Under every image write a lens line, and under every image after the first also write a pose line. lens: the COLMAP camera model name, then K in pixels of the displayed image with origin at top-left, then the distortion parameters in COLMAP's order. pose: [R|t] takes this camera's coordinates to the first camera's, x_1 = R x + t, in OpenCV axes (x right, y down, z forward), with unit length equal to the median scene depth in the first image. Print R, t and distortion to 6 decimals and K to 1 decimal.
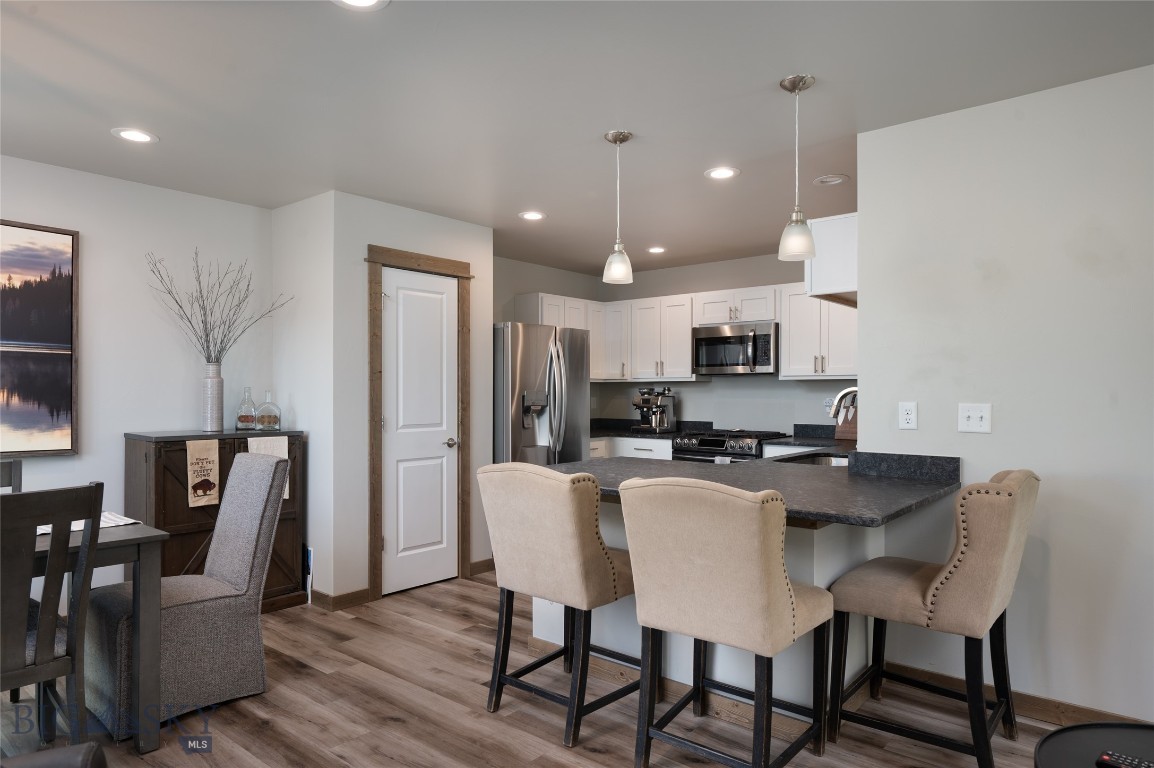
lens RADIAL K [[699.9, 0, 580.1], [0, 699.9, 388.2], [0, 0, 1]] dist [0.003148, -0.000957]
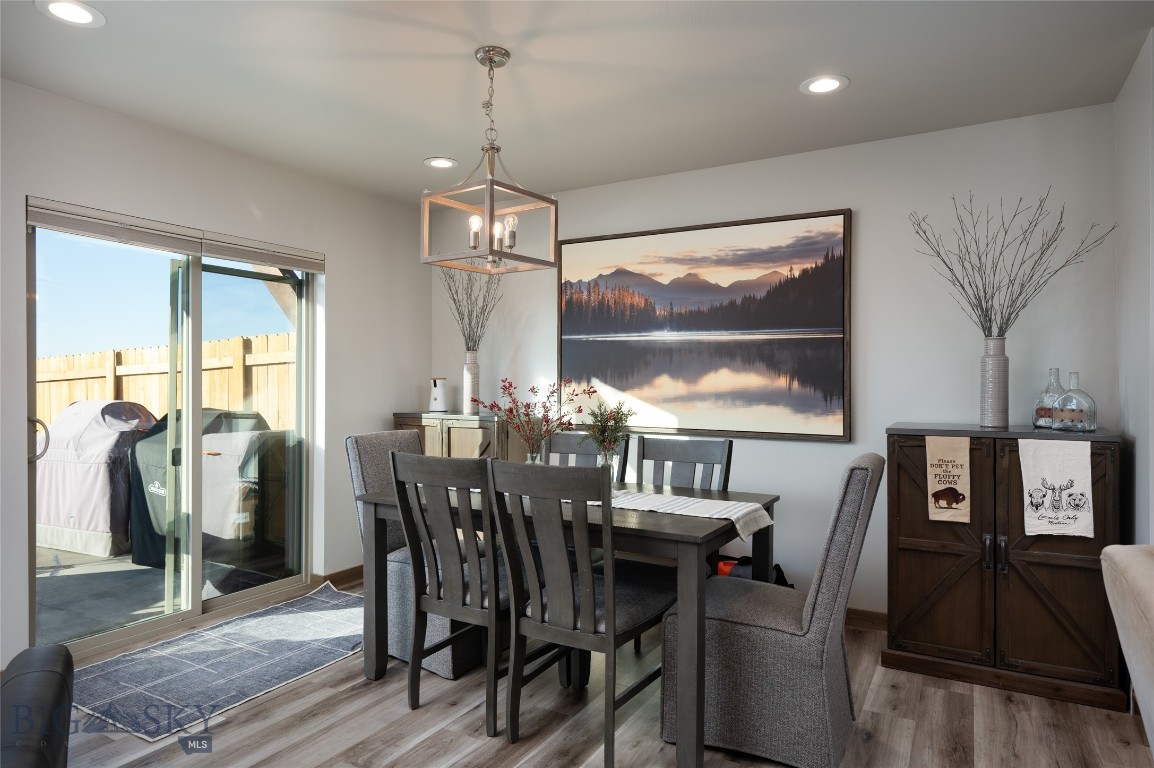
lens RADIAL K [[699.9, 0, 579.8], [0, 699.9, 384.2], [0, 0, 1]] dist [0.003148, -0.000957]
pose [[0.168069, -0.003946, -0.985767, 0.157959], [0.002421, 0.999991, -0.003590, 0.017815], [0.985772, -0.001783, 0.168077, 0.466348]]
